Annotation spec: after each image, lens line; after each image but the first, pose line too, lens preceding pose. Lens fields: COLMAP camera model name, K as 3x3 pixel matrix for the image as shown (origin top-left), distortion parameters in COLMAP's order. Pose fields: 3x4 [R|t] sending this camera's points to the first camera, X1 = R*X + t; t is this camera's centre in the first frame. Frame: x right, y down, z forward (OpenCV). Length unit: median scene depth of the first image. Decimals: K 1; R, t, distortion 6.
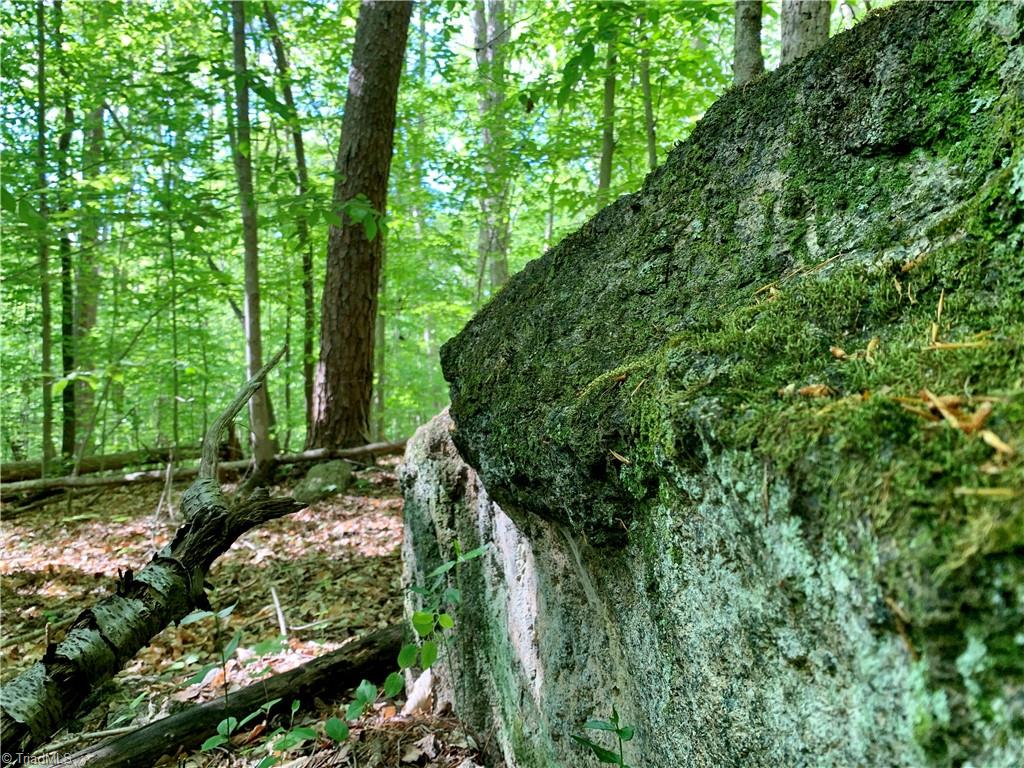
lens RADIAL K [[736.8, 0, 514.8], [0, 736.8, 385.1], [0, 0, 1]] dist [0.002734, -0.079762]
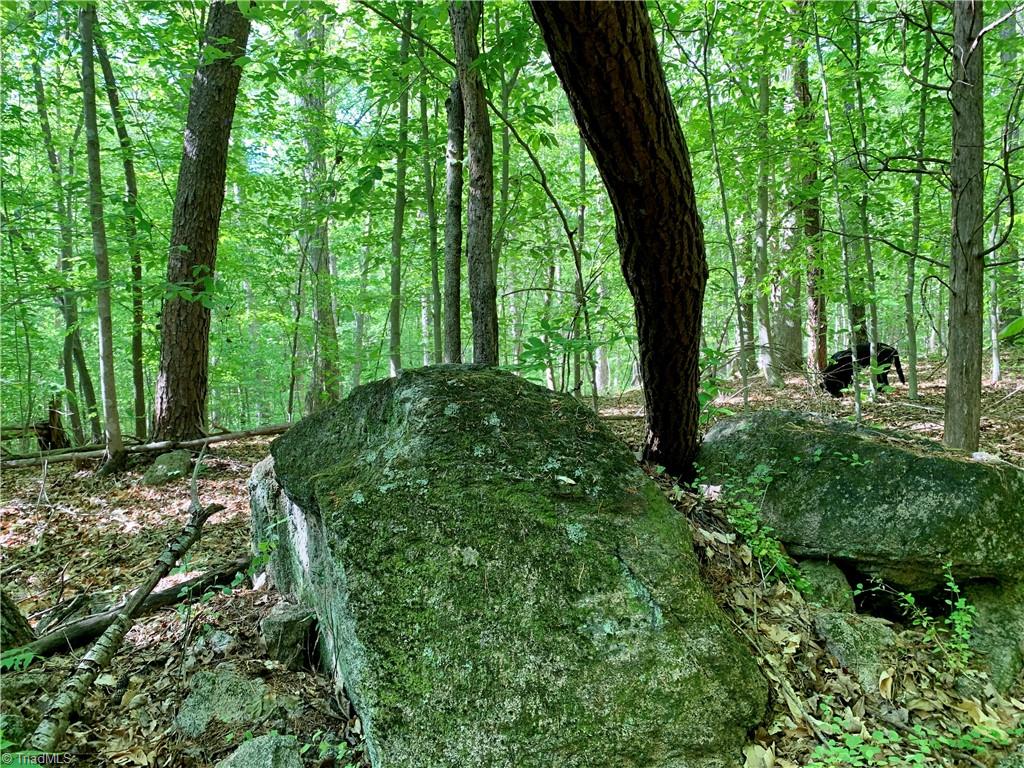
lens RADIAL K [[736.8, 0, 514.8], [0, 736.8, 385.1], [0, 0, 1]] dist [0.002734, -0.079762]
pose [[0.973253, 0.000682, 0.229733, 0.051613], [-0.012664, 0.998634, 0.050685, -0.141500], [-0.229385, -0.052239, 0.971933, -0.614052]]
